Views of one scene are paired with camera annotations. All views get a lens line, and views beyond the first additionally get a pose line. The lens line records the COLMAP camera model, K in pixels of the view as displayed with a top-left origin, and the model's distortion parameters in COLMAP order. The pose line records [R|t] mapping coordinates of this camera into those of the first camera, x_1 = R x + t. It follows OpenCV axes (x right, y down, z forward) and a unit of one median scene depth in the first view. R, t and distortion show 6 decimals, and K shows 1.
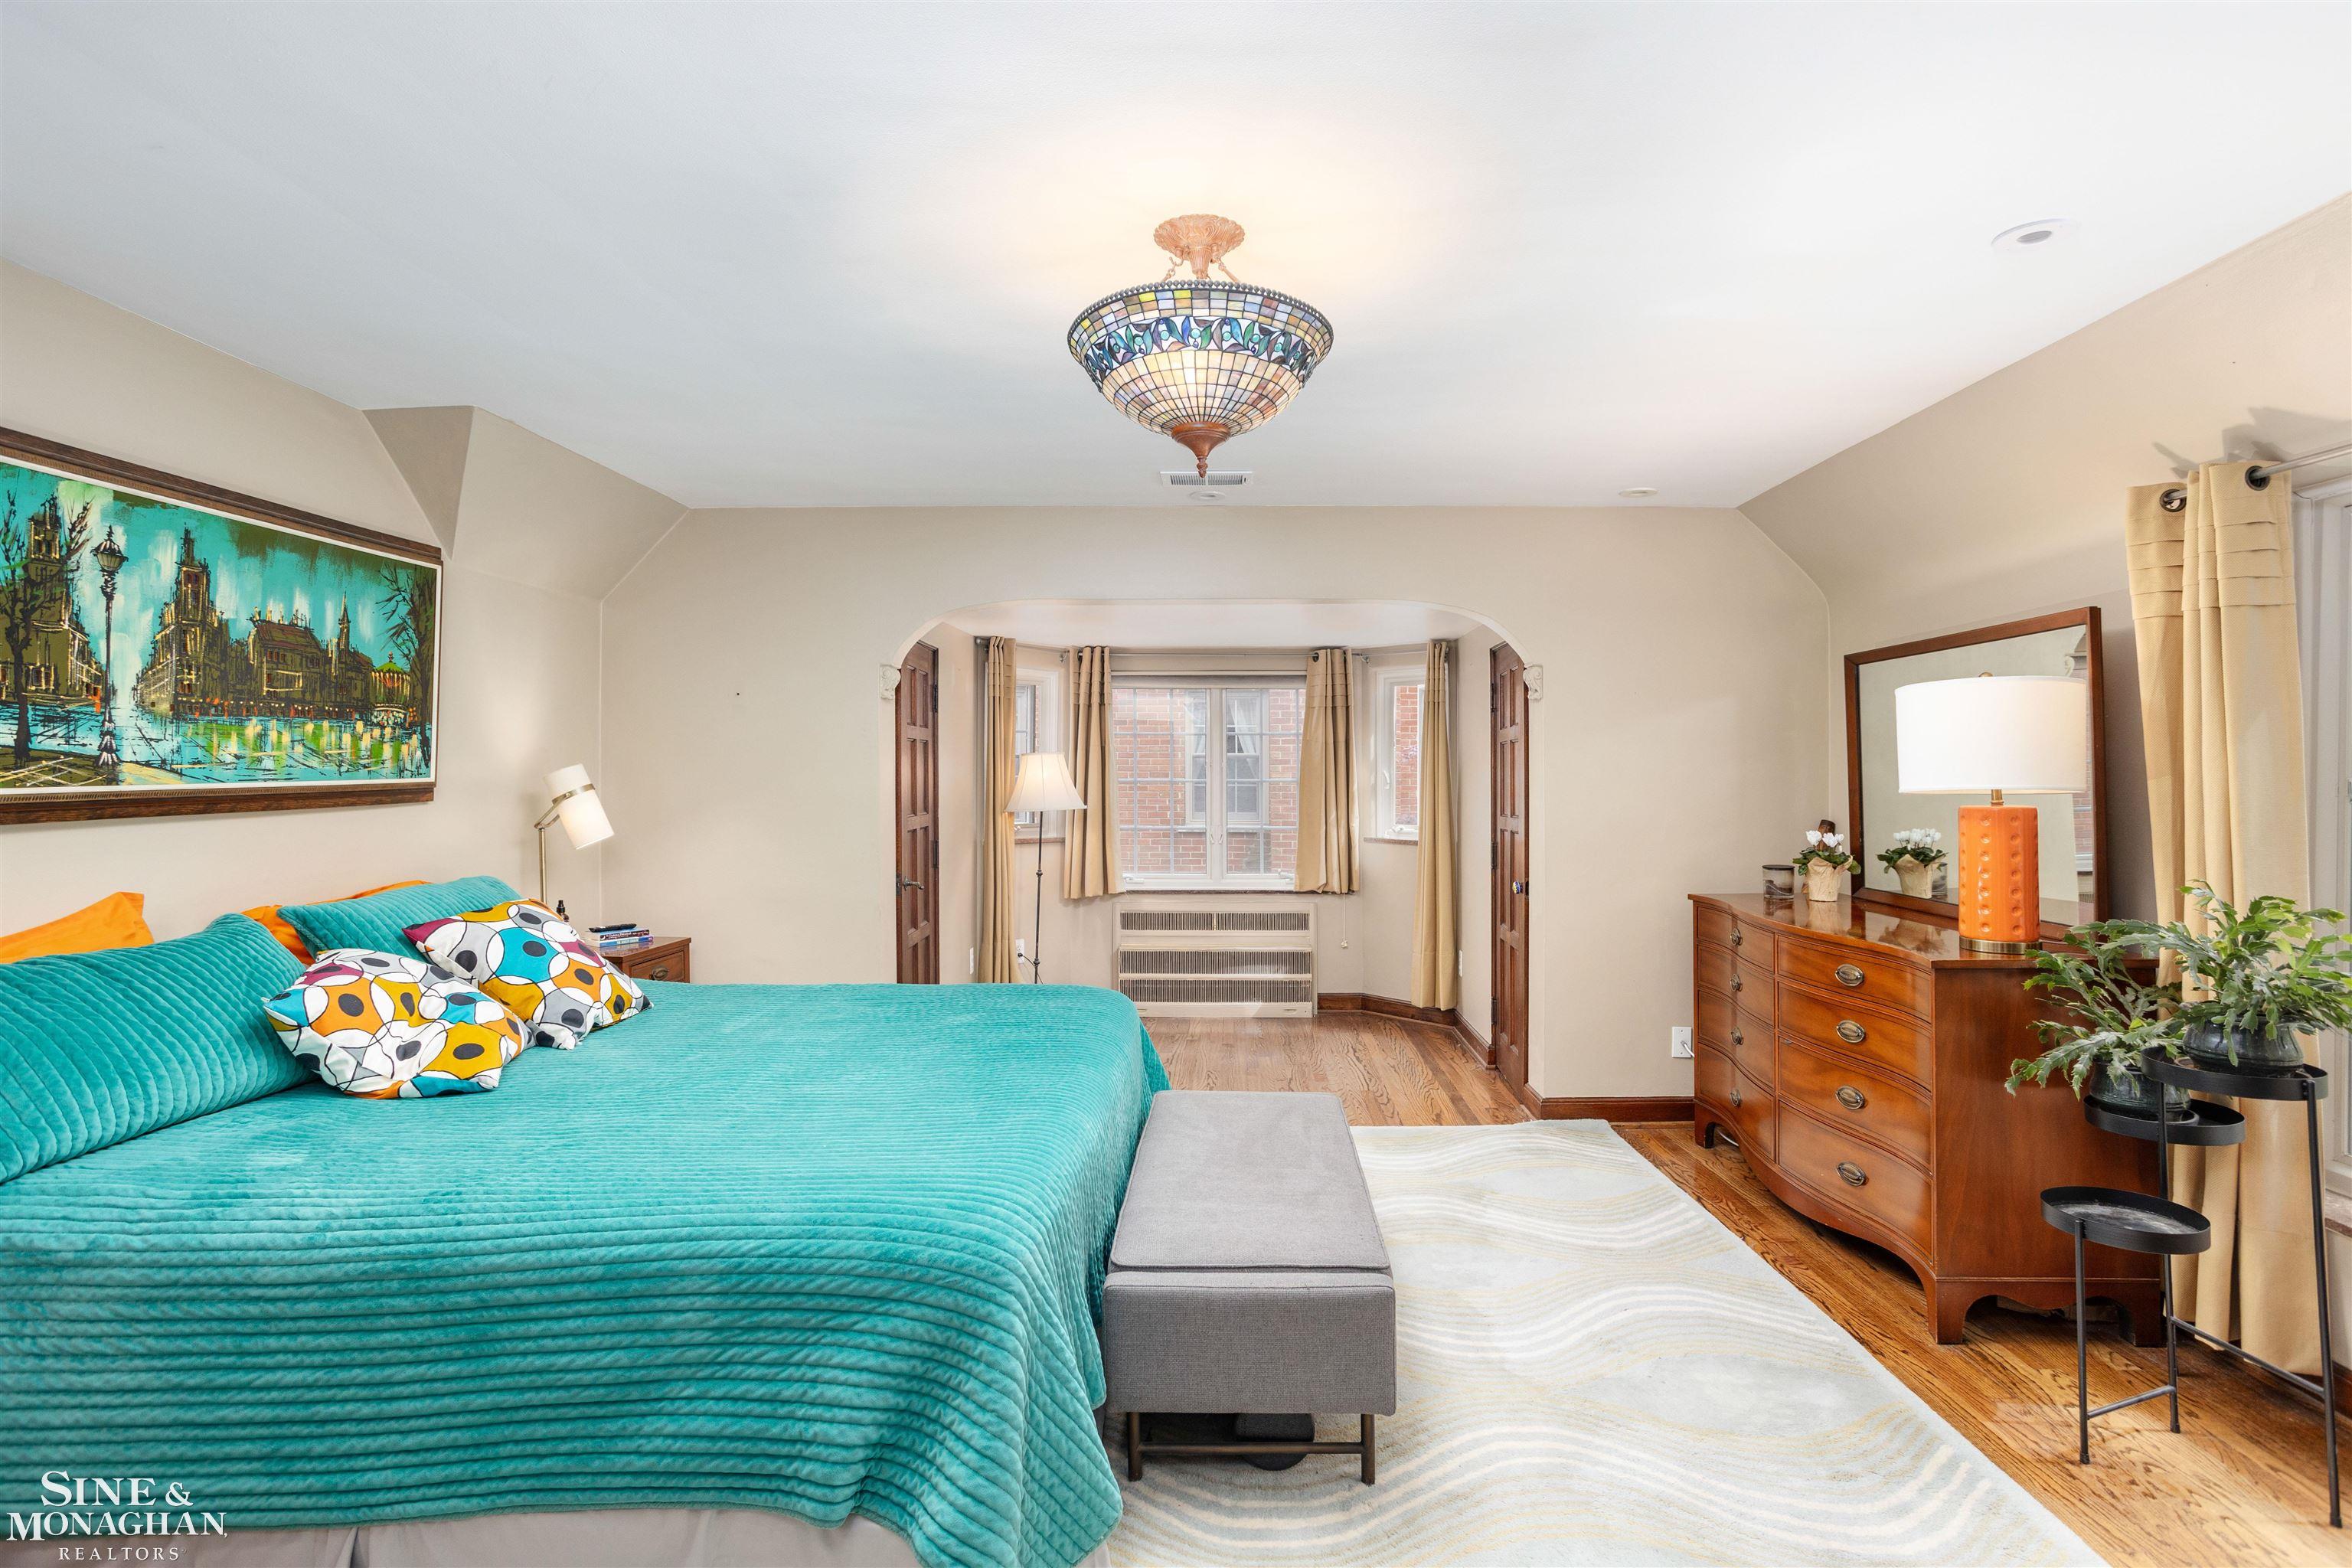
lens RADIAL K [[1172.2, 0, 1173.6], [0, 1172.2, 777.2], [0, 0, 1]] dist [-0.051105, 0.043147]
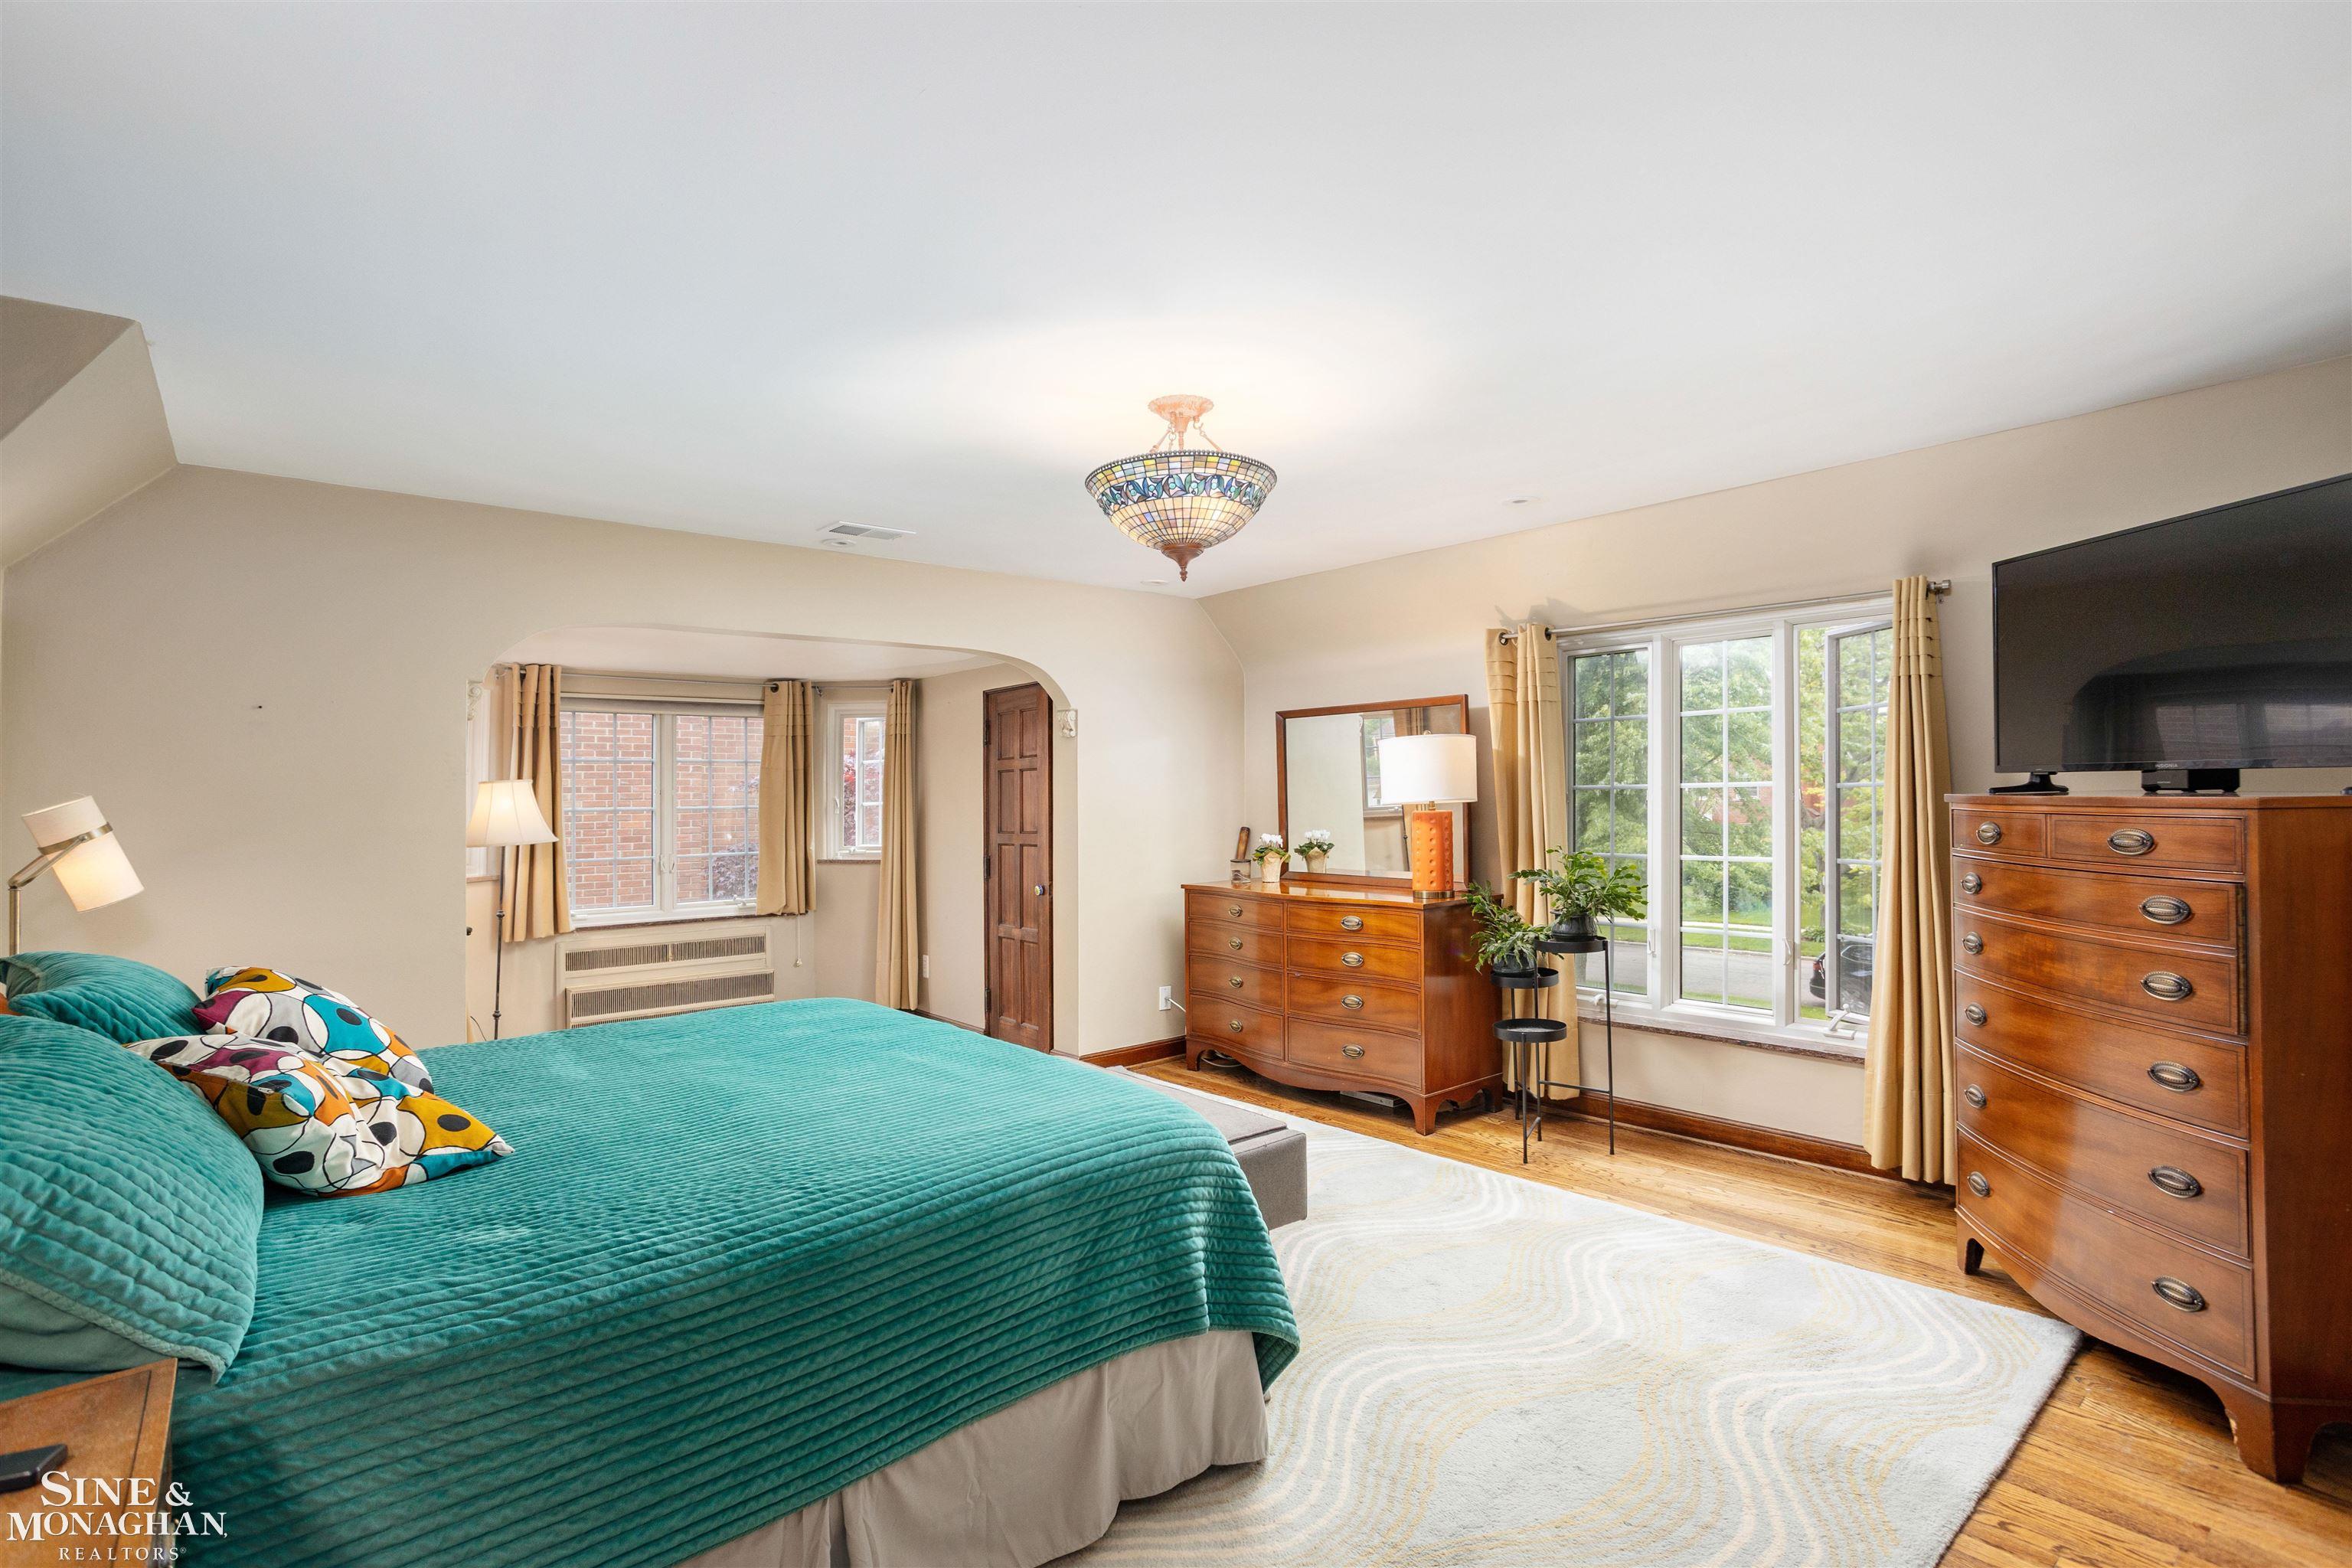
lens RADIAL K [[1172.2, 0, 1173.6], [0, 1172.2, 777.2], [0, 0, 1]] dist [-0.051105, 0.043147]
pose [[0.749283, -0.000506, 0.662249, -0.490826], [0.015620, 0.999735, -0.016909, -0.000483], [-0.662065, 0.023014, 0.749093, -0.013646]]
